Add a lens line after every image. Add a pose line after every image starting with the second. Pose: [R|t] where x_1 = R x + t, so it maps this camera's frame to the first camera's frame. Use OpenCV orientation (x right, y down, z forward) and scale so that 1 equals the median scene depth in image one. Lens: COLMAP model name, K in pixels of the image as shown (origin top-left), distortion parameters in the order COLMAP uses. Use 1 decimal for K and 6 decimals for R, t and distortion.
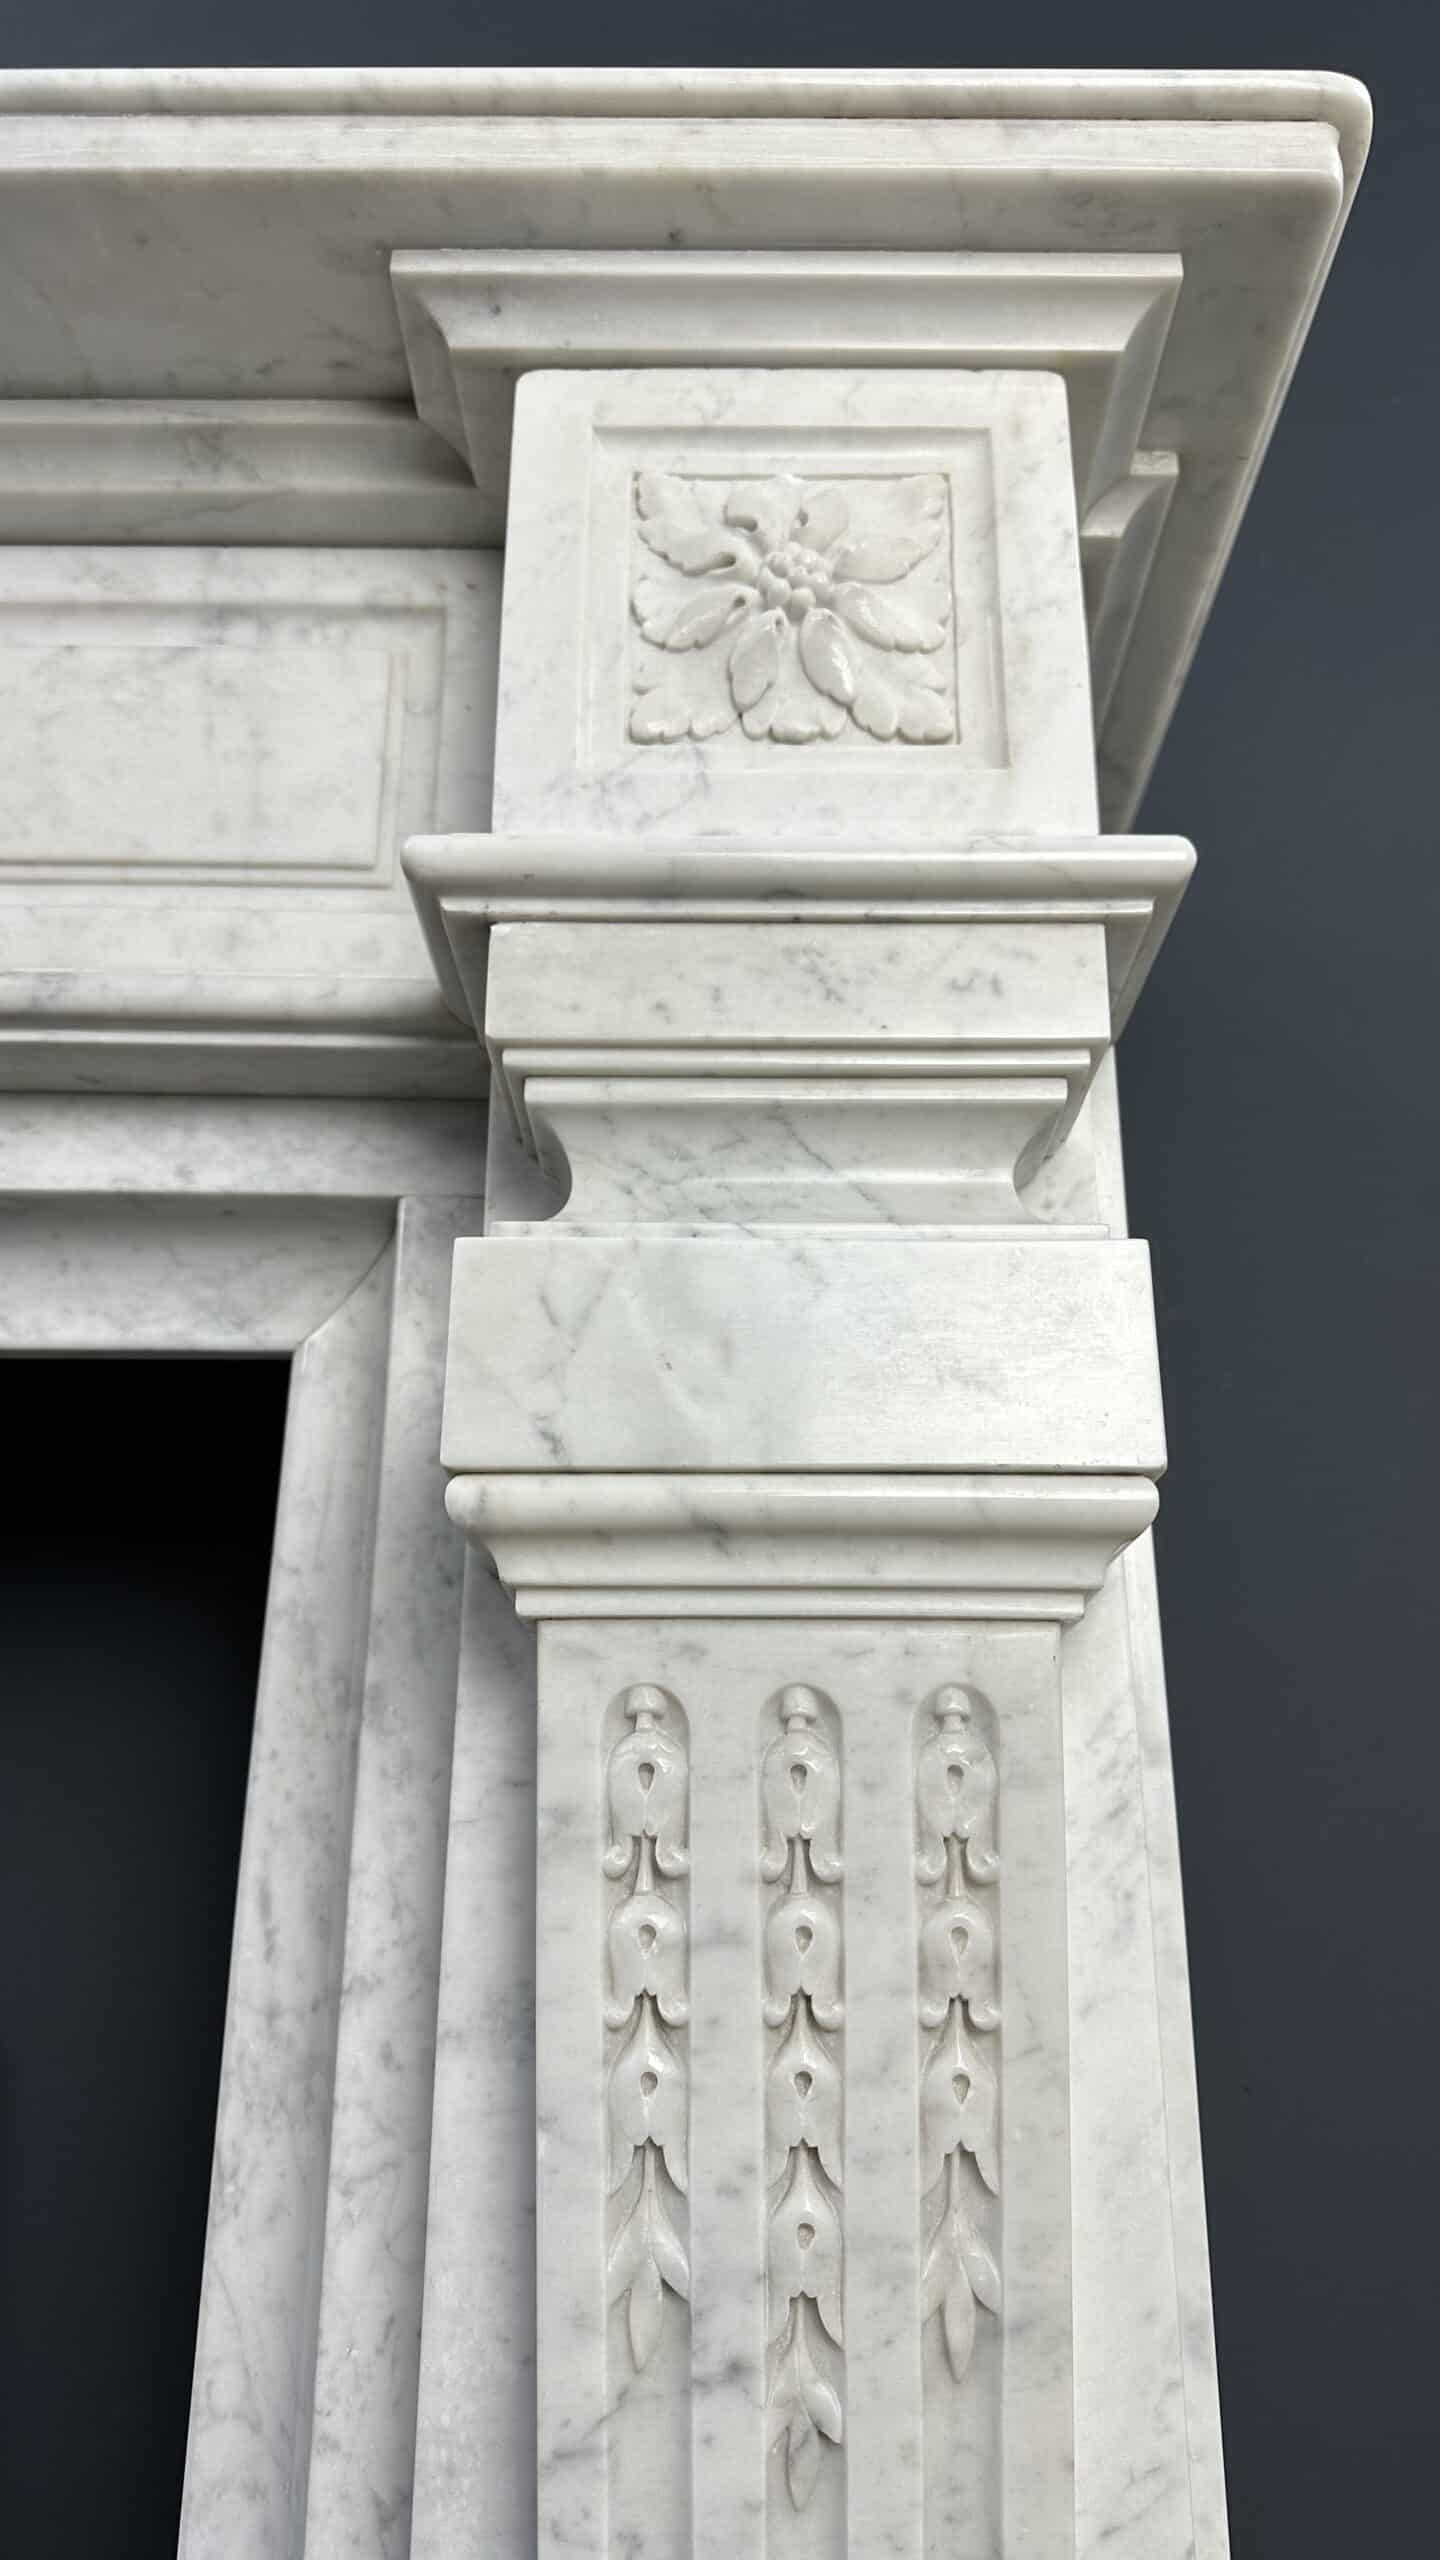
lens RADIAL K [[1819.4, 0, 720.0], [0, 1819.4, 1280.0], [0, 0, 1]] dist [0.131536, -0.218006]
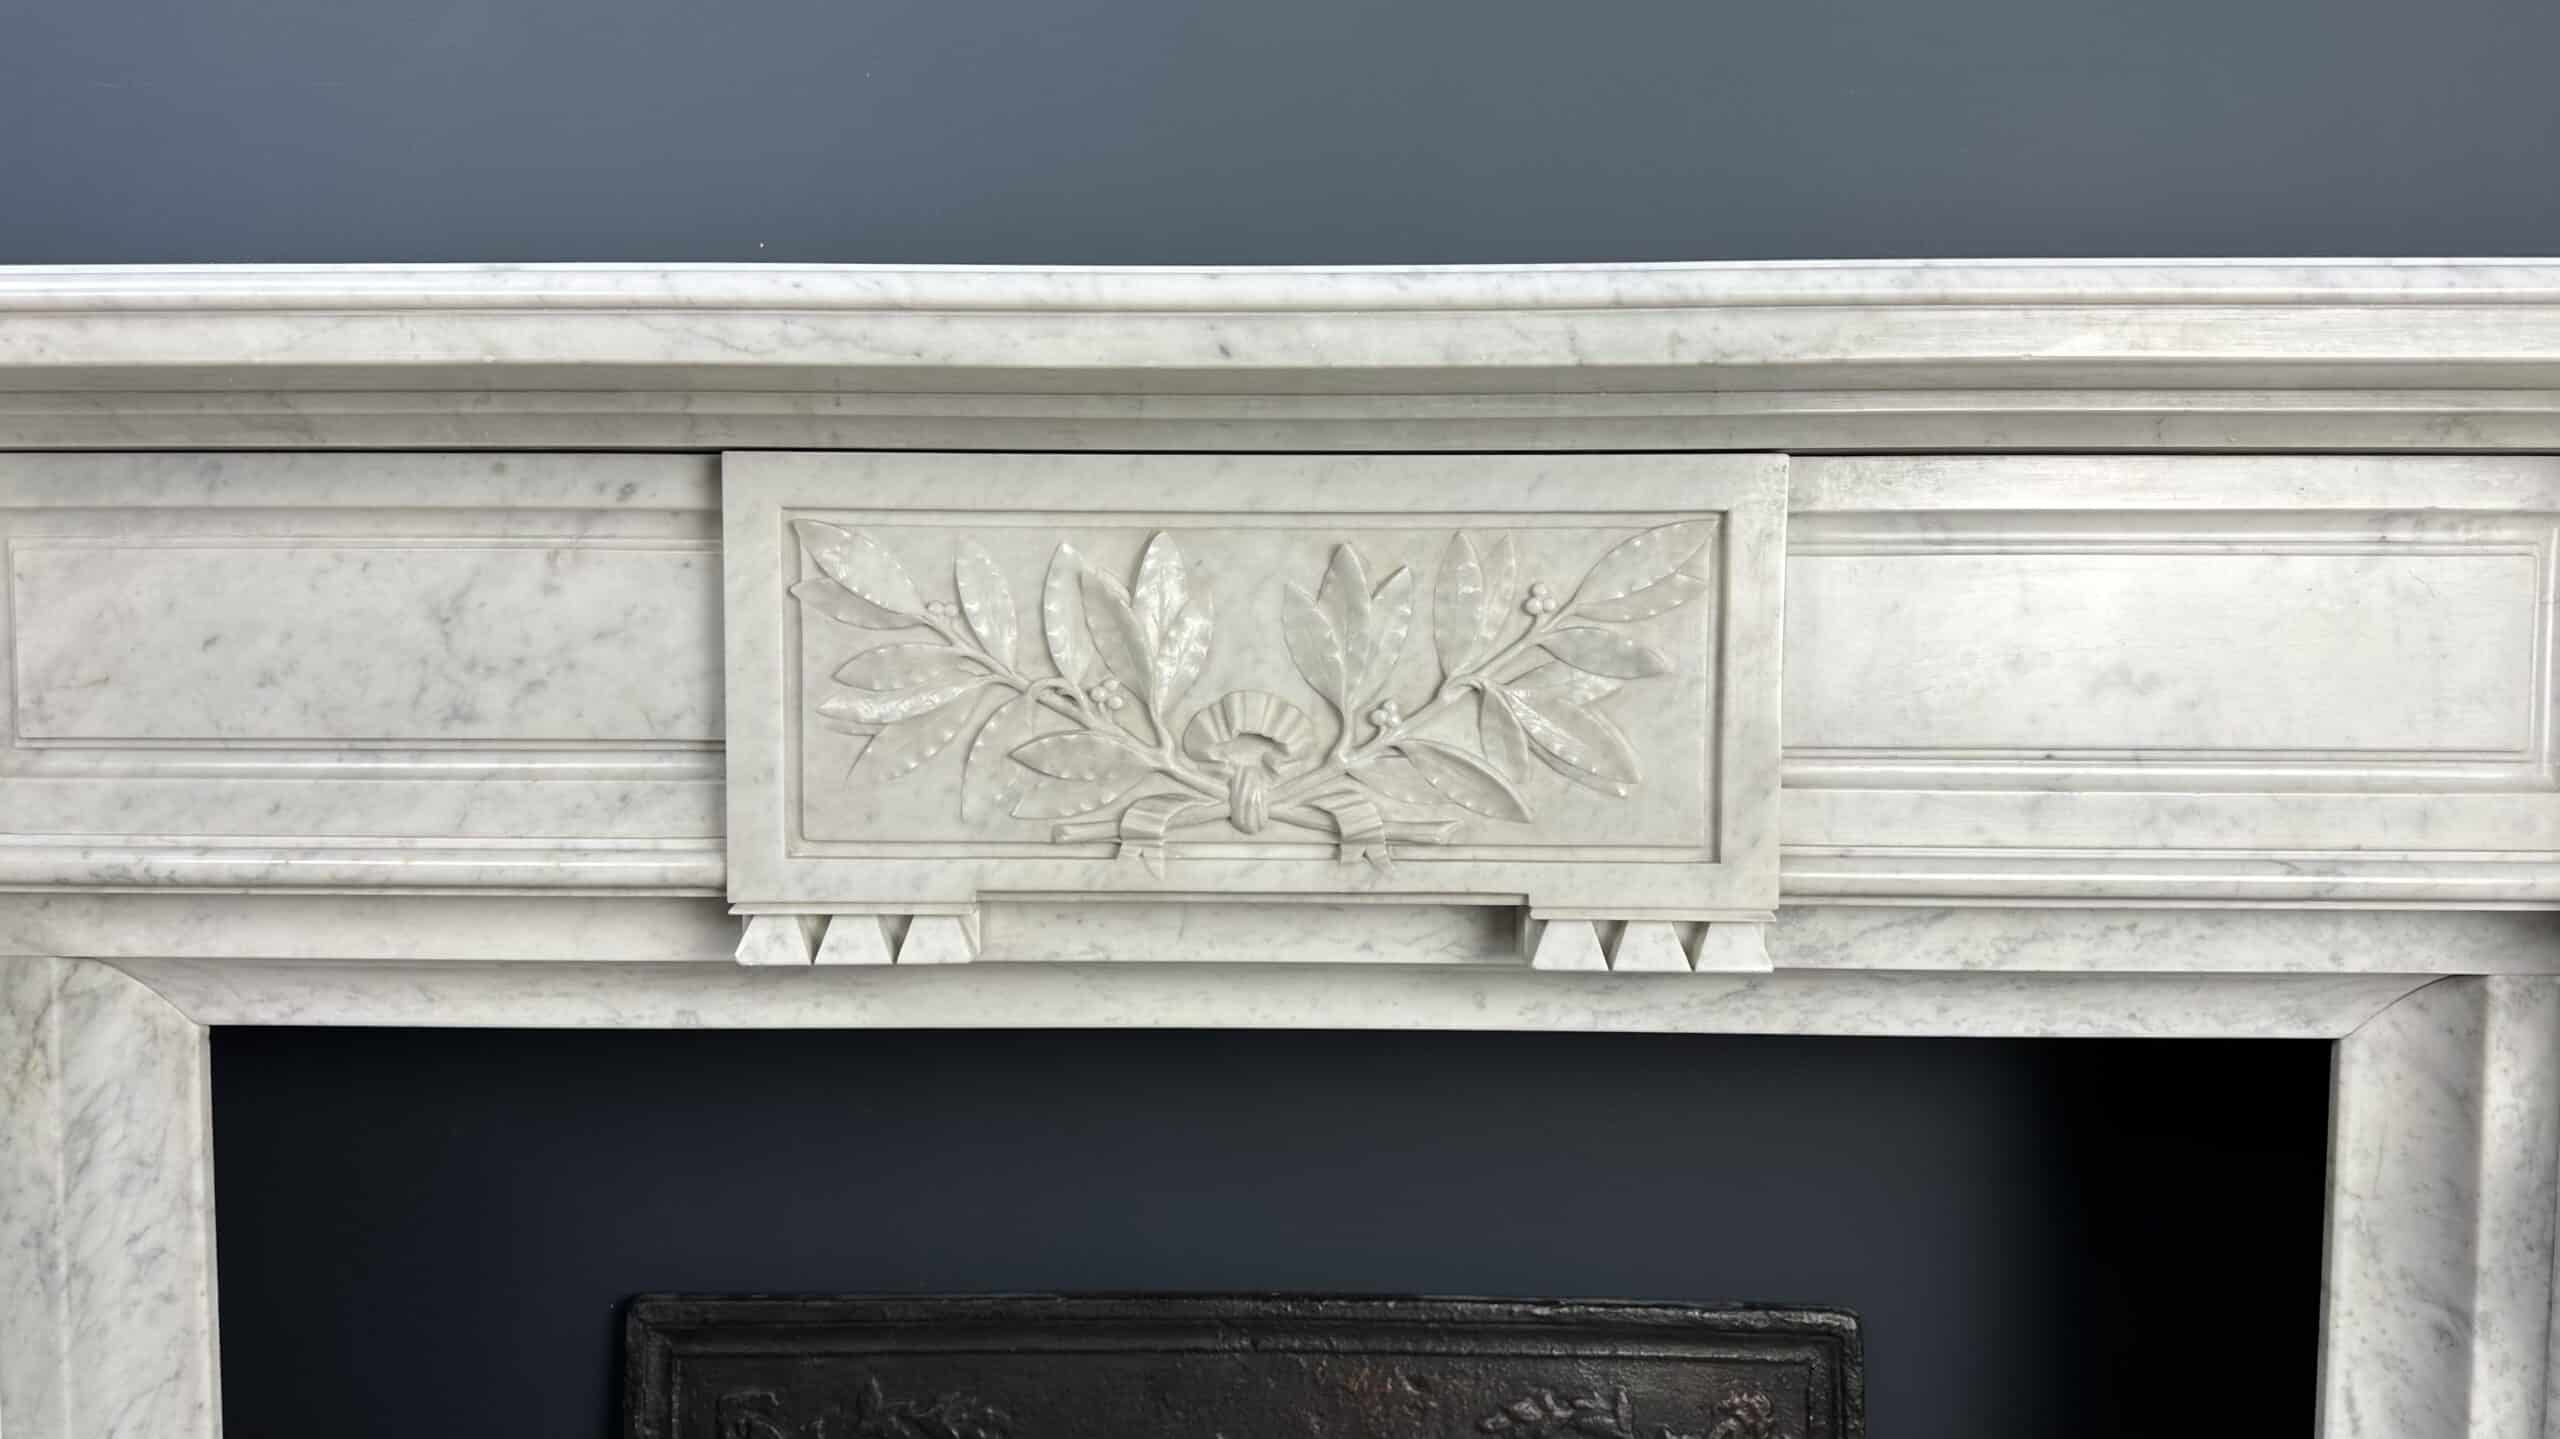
lens RADIAL K [[1908.8, 0, 1205.6], [0, 1908.8, 729.0], [0, 0, 1]] dist [-0.003107, -0.000206]
pose [[0.999803, -0.005833, -0.018972, -1.272174], [0.013068, 0.912897, 0.407980, -0.929024], [0.014940, -0.408147, 0.912794, -0.293334]]
